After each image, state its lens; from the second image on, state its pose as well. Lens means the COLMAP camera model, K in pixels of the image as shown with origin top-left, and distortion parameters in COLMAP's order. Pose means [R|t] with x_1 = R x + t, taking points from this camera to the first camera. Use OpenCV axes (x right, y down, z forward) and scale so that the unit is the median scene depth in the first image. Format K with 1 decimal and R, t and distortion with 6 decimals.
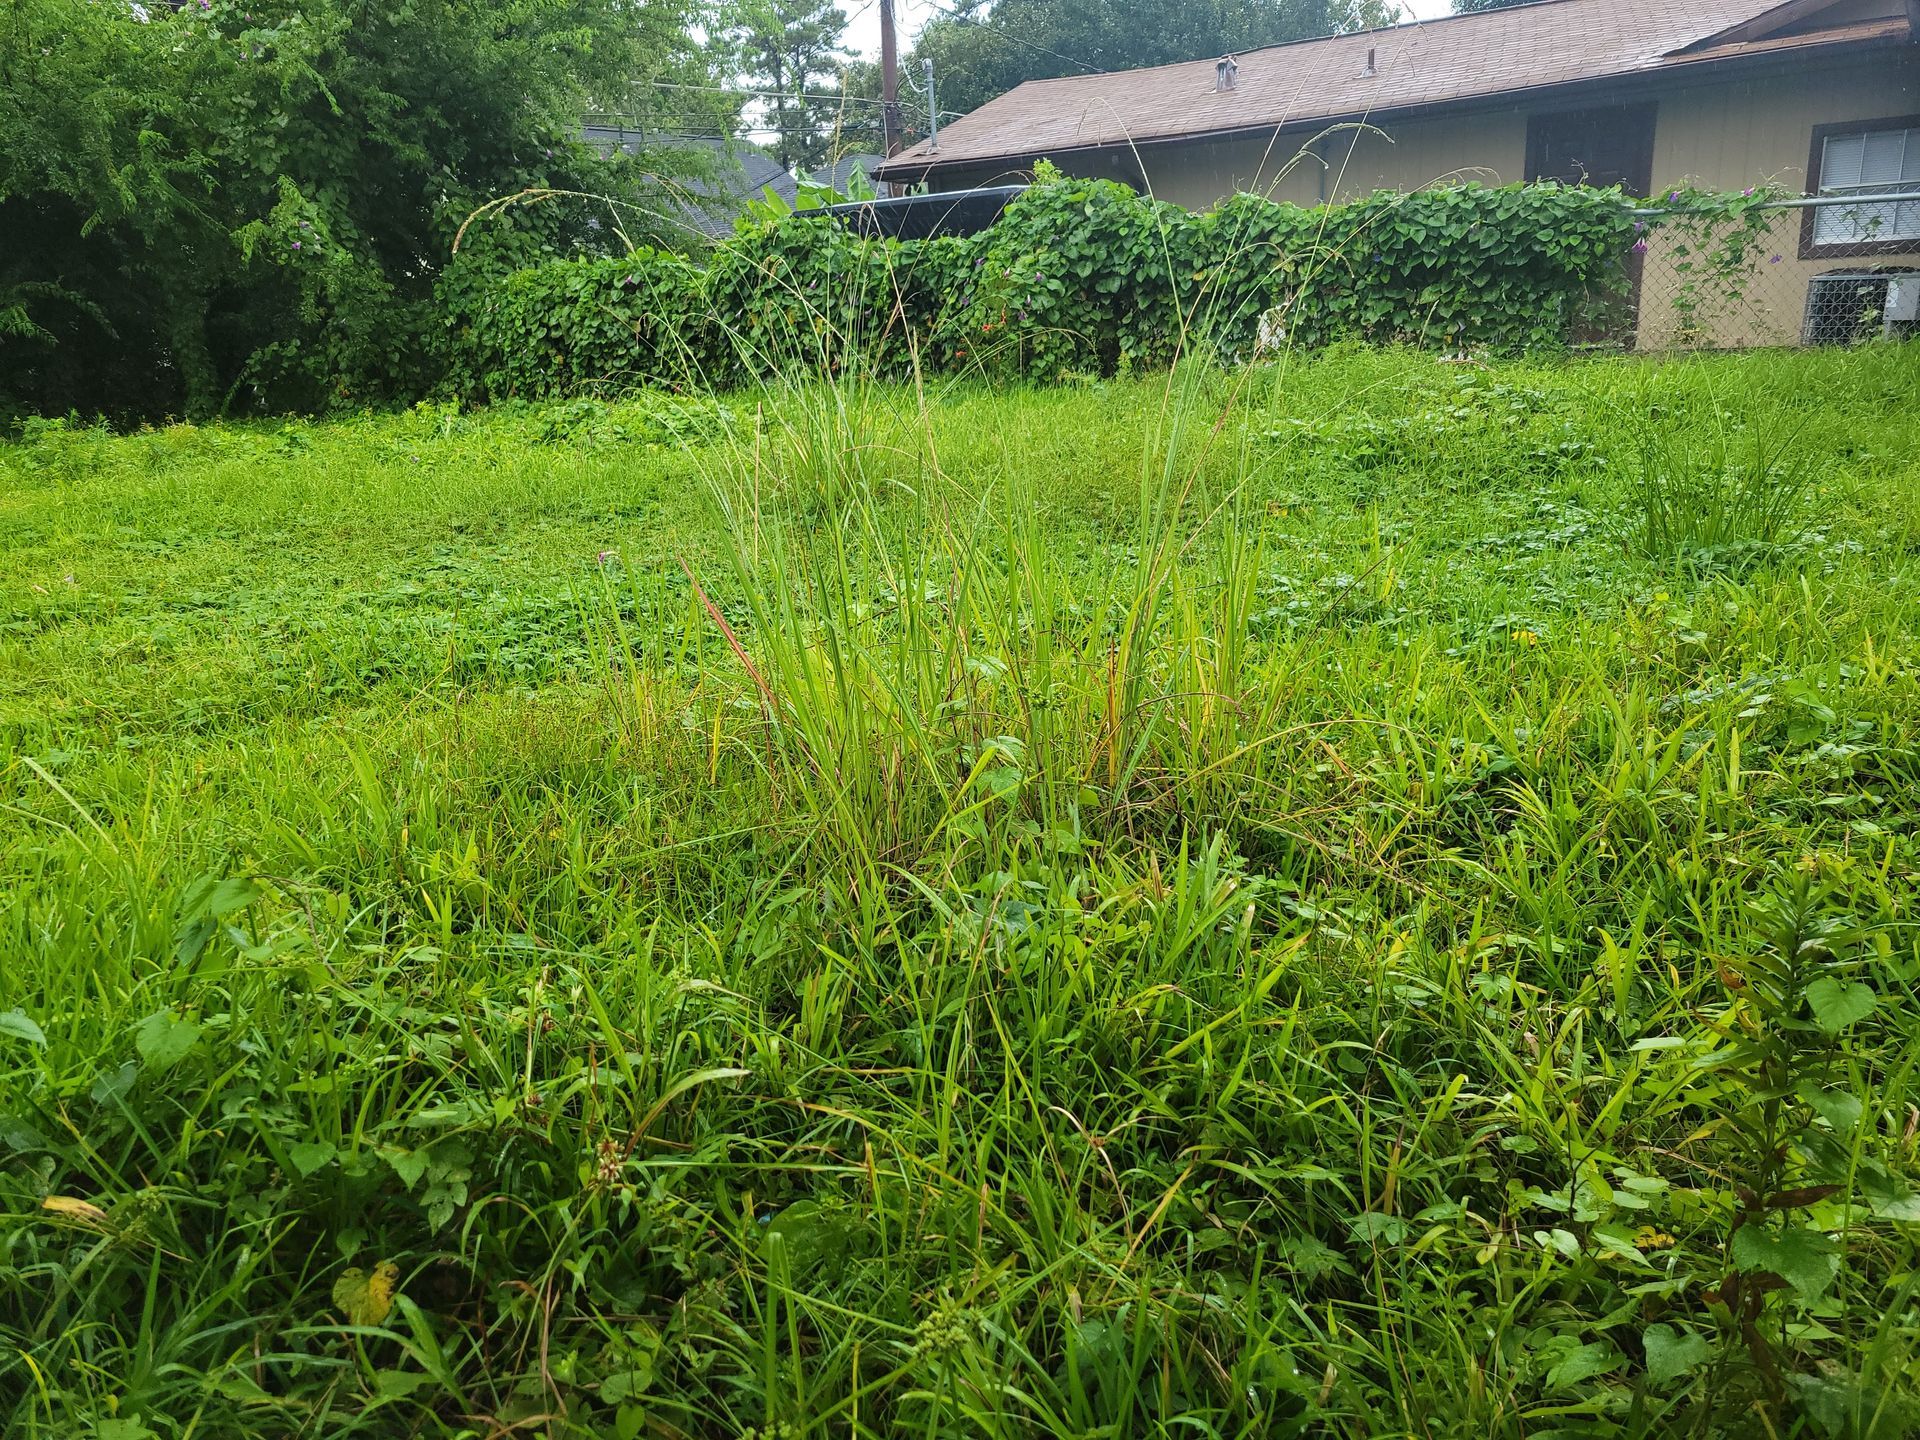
lens RADIAL K [[1432.6, 0, 949.8], [0, 1432.6, 723.8], [0, 0, 1]] dist [0.062408, -0.041188]
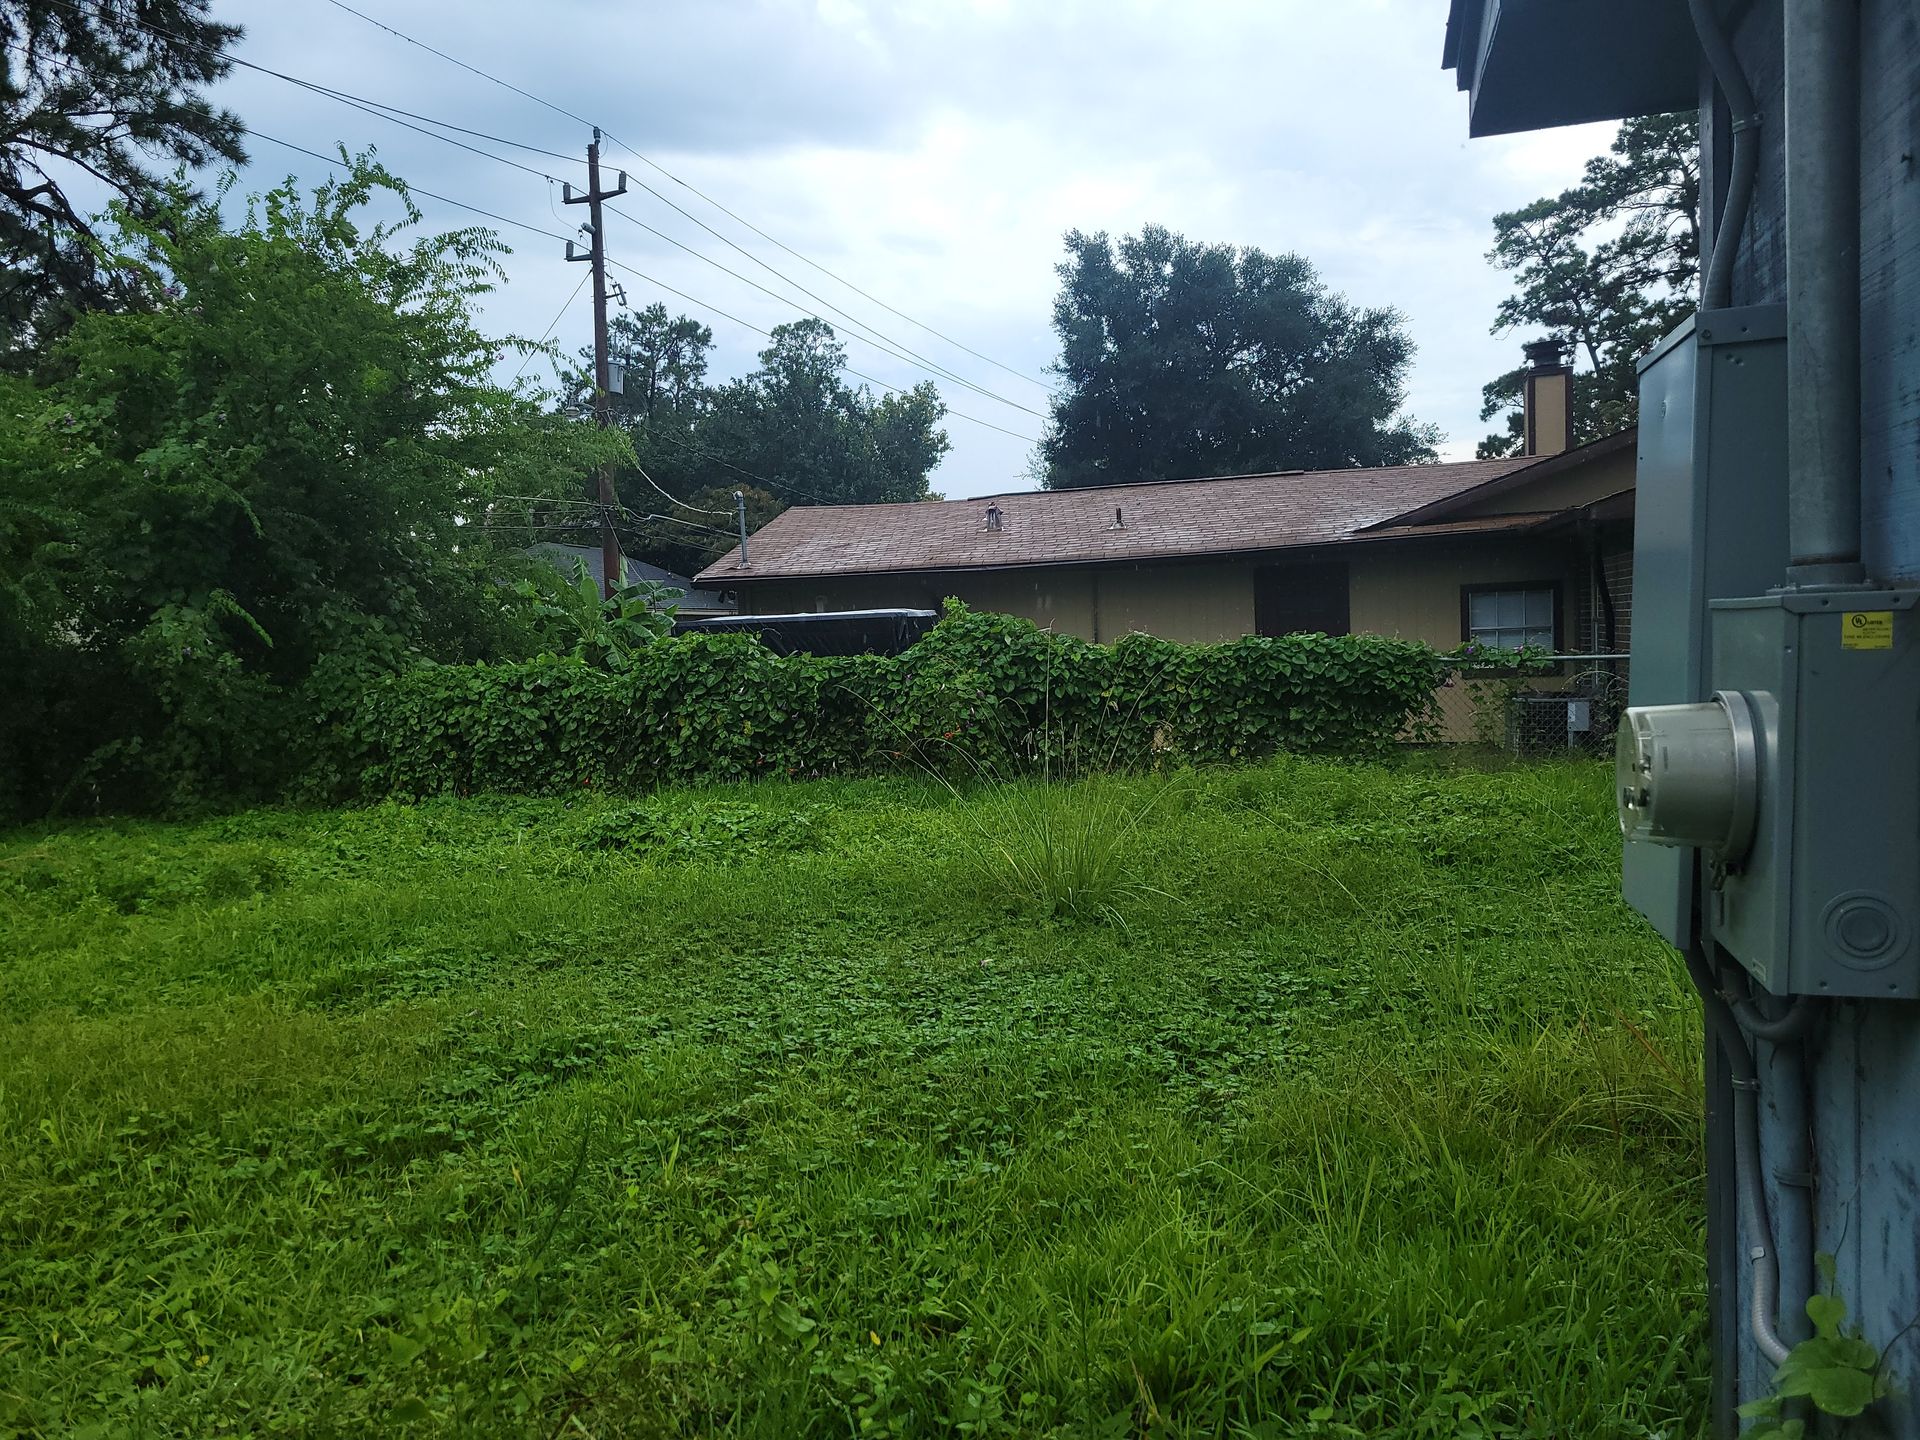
lens RADIAL K [[1432.6, 0, 935.9], [0, 1432.6, 719.4], [0, 0, 1]] dist [0.062408, -0.041188]
pose [[0.955200, -0.000184, 0.295961, -0.274509], [0.071941, 0.970152, -0.231582, -0.014200], [-0.287085, 0.242499, 0.926702, -0.071171]]
